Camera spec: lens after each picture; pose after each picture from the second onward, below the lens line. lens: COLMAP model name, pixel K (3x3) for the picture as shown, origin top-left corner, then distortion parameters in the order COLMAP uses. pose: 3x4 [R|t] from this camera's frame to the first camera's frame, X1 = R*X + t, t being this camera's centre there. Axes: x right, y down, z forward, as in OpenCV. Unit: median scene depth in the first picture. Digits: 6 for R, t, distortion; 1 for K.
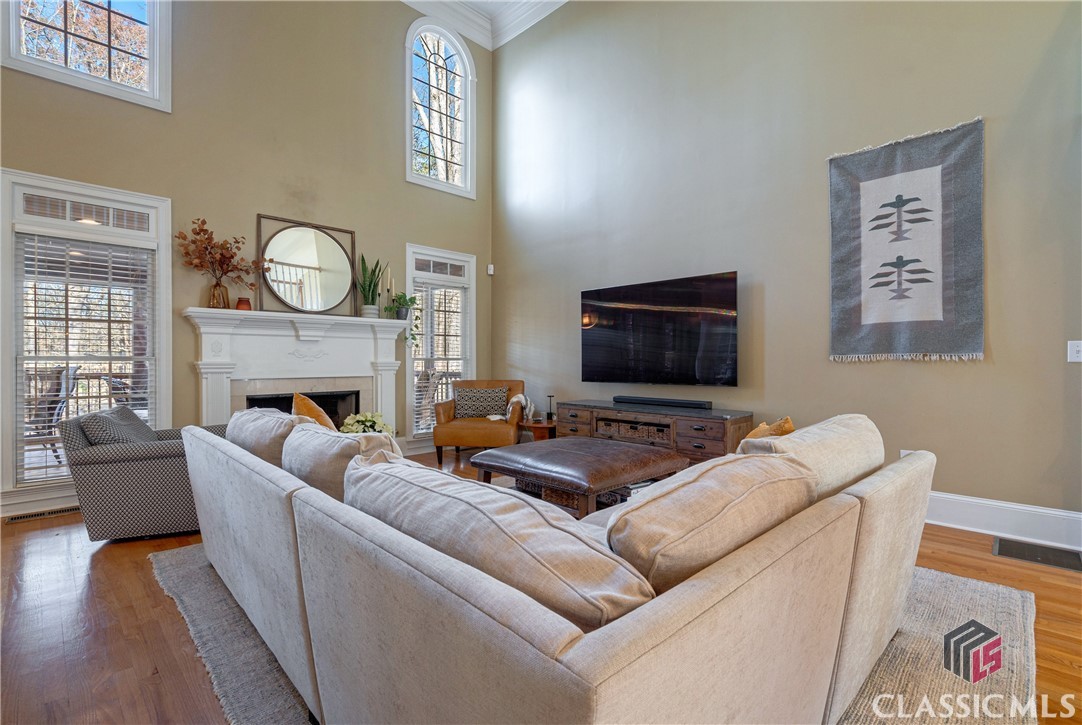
lens RADIAL K [[499.6, 0, 532.8], [0, 499.6, 360.3], [0, 0, 1]] dist [-0.003251, 0.001780]
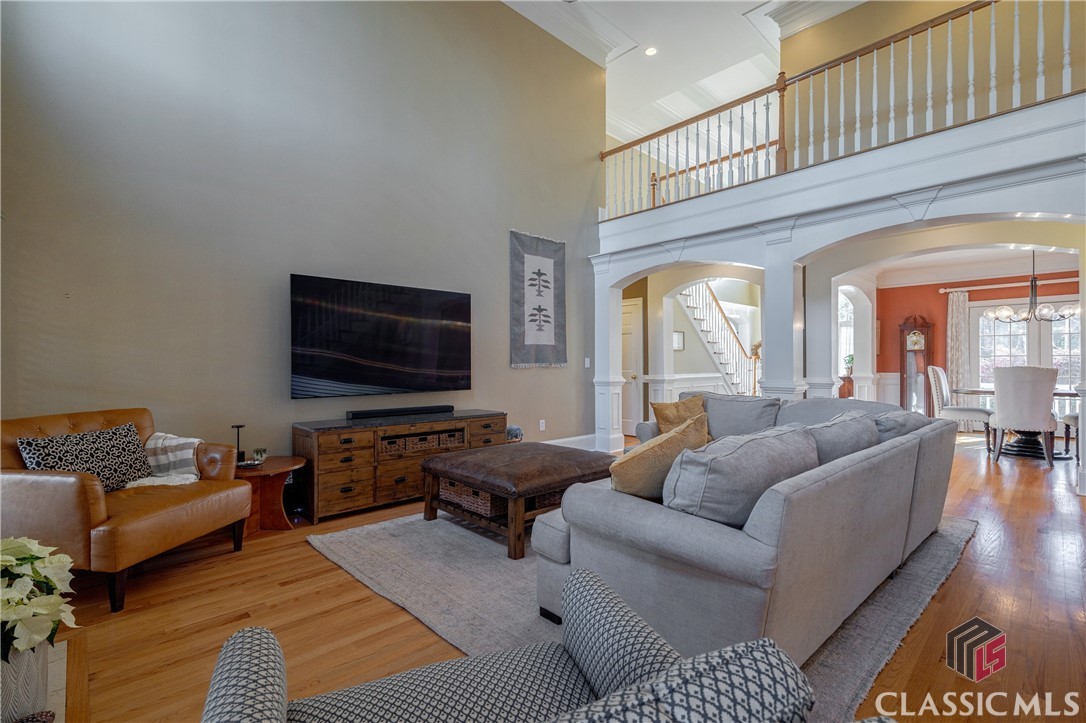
lens RADIAL K [[501.4, 0, 541.9], [0, 501.4, 366.5], [0, 0, 1]] dist [-0.003251, 0.001780]
pose [[0.023496, -0.000245, 0.999724, -0.914489], [0.006503, 0.999979, 0.000093, -0.002863], [-0.999703, 0.006499, 0.023497, 0.915854]]
